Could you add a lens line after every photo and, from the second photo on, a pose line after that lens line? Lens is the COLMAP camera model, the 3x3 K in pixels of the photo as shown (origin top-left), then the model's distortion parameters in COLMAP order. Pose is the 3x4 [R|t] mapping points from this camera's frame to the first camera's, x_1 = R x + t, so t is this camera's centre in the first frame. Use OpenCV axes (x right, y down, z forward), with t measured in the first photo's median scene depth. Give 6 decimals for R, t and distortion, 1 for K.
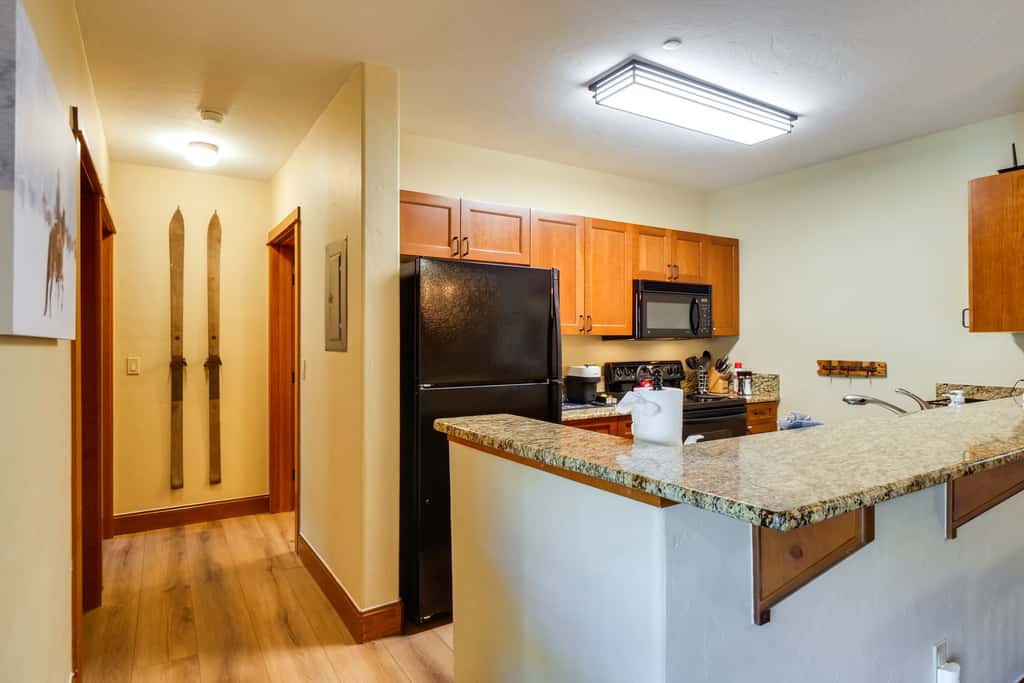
lens RADIAL K [[565.8, 0, 498.5], [0, 565.8, 337.5], [0, 0, 1]] dist [-0.002963, -0.001267]
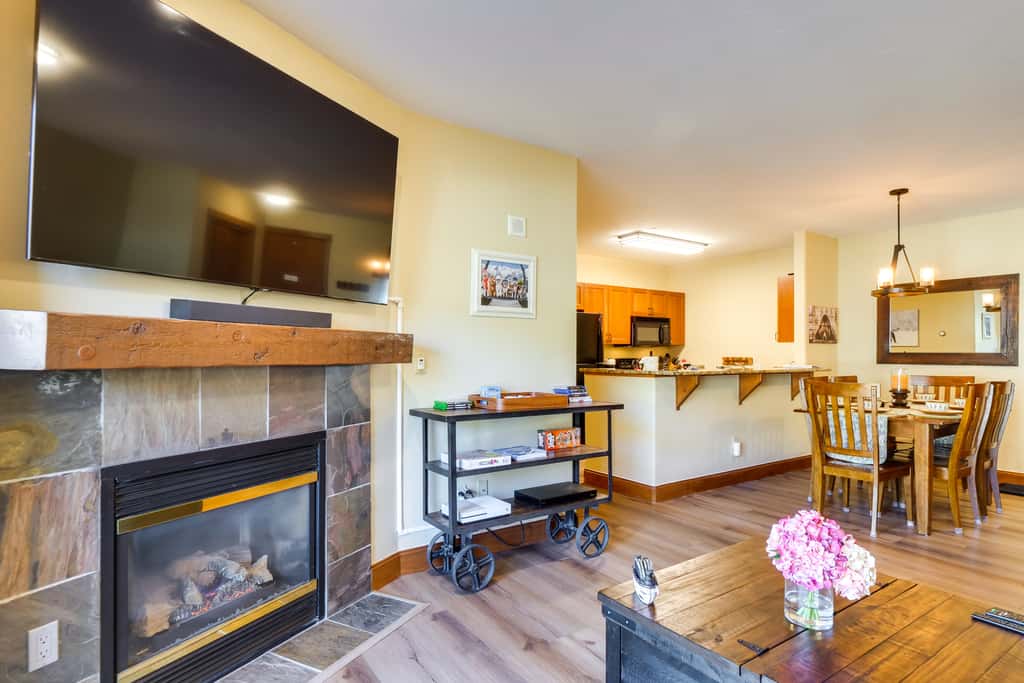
lens RADIAL K [[542.5, 0, 499.0], [0, 542.5, 353.6], [0, 0, 1]] dist [-0.002758, -0.000838]
pose [[0.998935, 0.003144, 0.046022, -0.295059], [-0.003301, 0.999989, 0.003322, 0.023502], [-0.046011, -0.003470, 0.998935, -0.833913]]
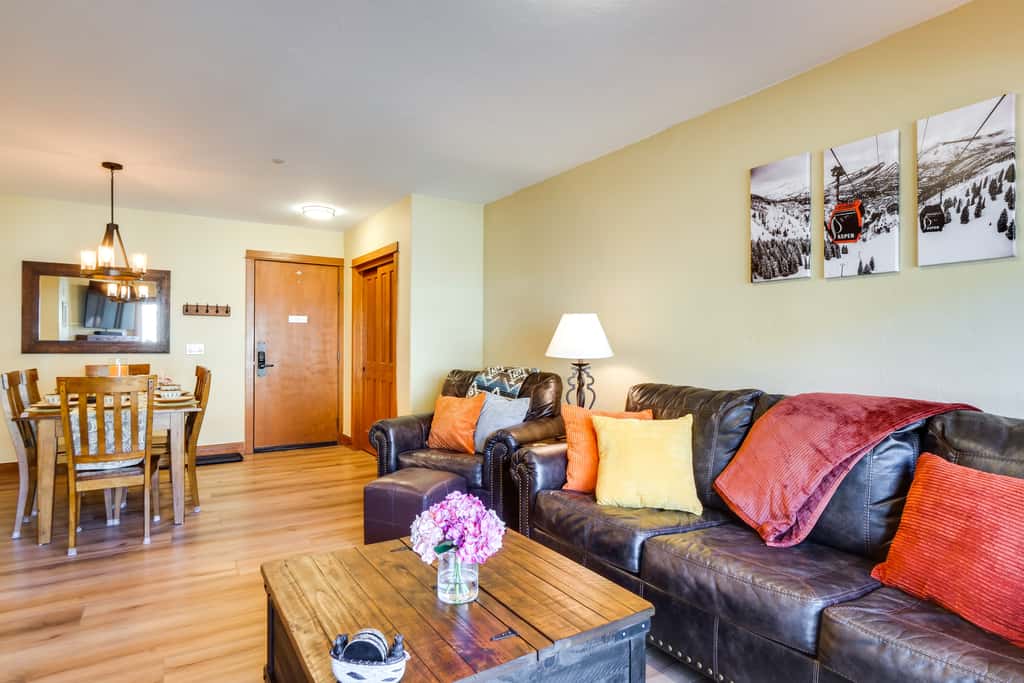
lens RADIAL K [[546.0, 0, 513.5], [0, 546.0, 347.7], [0, 0, 1]] dist [0.004367, 0.000670]
pose [[-0.033406, -0.002366, 0.999439, -0.479441], [-0.011356, 0.999934, 0.001987, 0.024322], [-0.999377, -0.011283, -0.033431, -0.487823]]
